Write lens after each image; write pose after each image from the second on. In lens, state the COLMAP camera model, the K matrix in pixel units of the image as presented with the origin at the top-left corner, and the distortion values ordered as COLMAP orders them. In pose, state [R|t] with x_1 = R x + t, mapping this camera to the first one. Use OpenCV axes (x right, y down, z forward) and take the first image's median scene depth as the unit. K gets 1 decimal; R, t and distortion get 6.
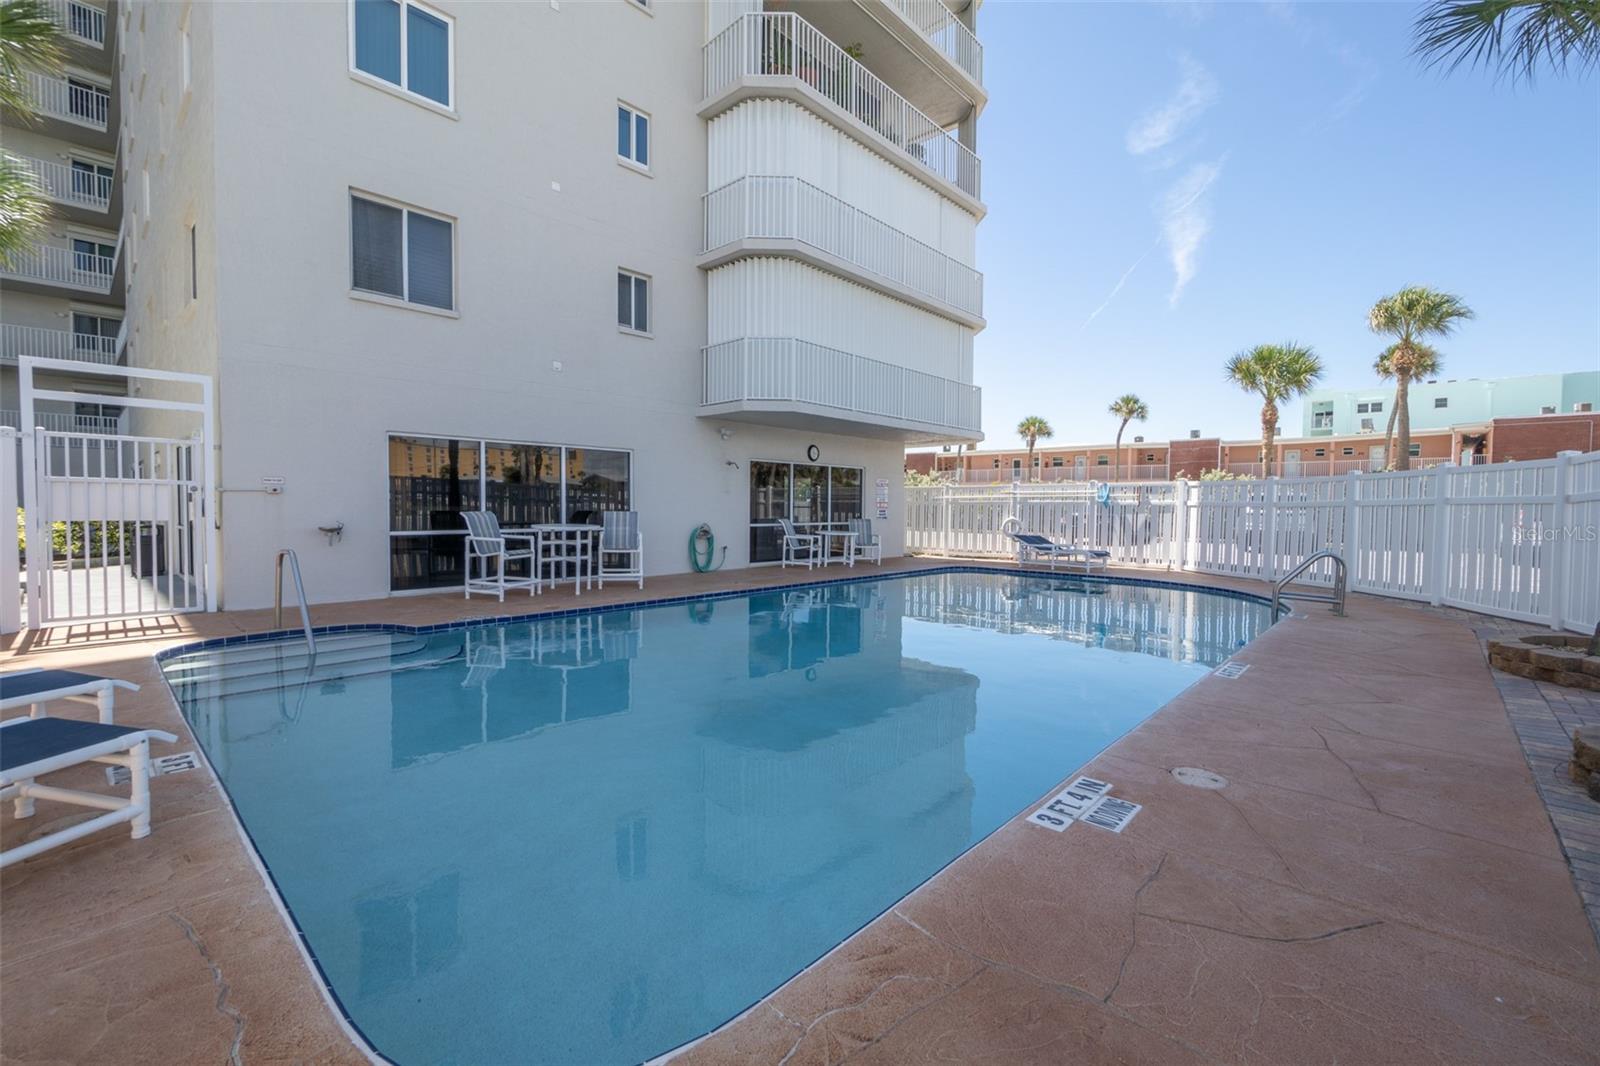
lens RADIAL K [[691.2, 0, 791.4], [0, 691.2, 522.6], [0, 0, 1]] dist [0.004047, 0.000224]
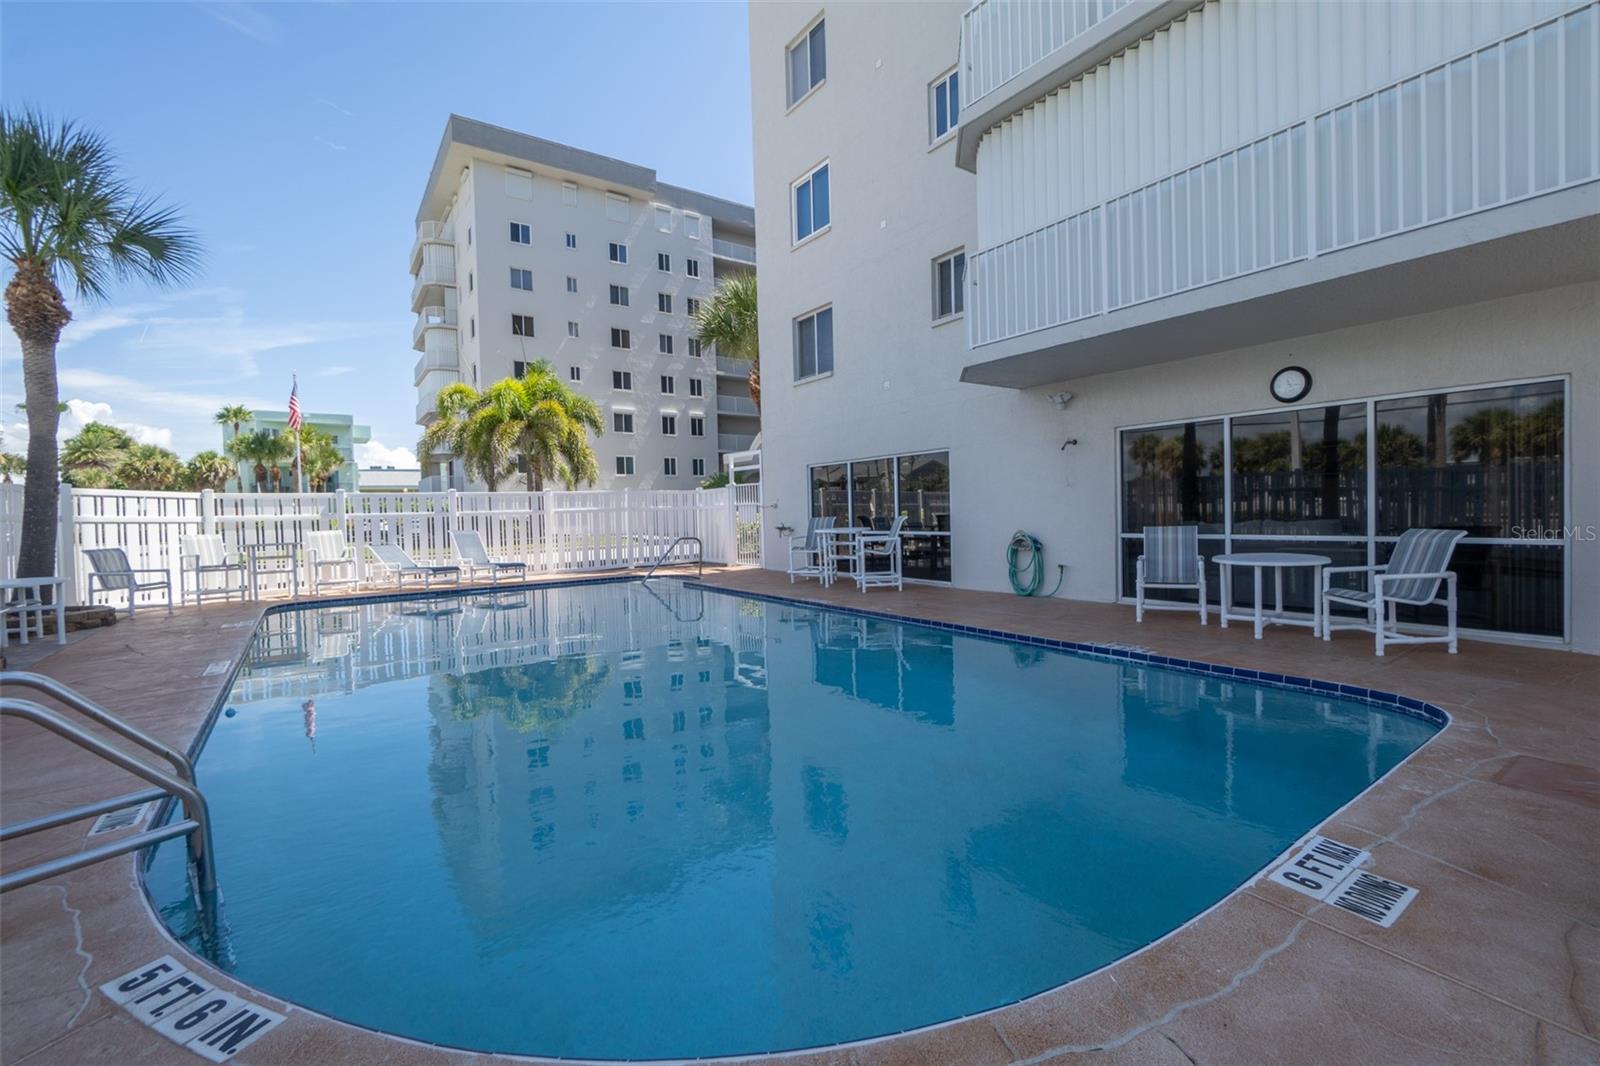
lens RADIAL K [[691.2, 0, 791.4], [0, 691.2, 522.6], [0, 0, 1]] dist [0.004047, 0.000224]
pose [[-0.211212, 0.017785, -0.977278, 0.724228], [0.003982, 0.999842, 0.017335, -0.023305], [0.977432, -0.000230, -0.211249, 1.001212]]
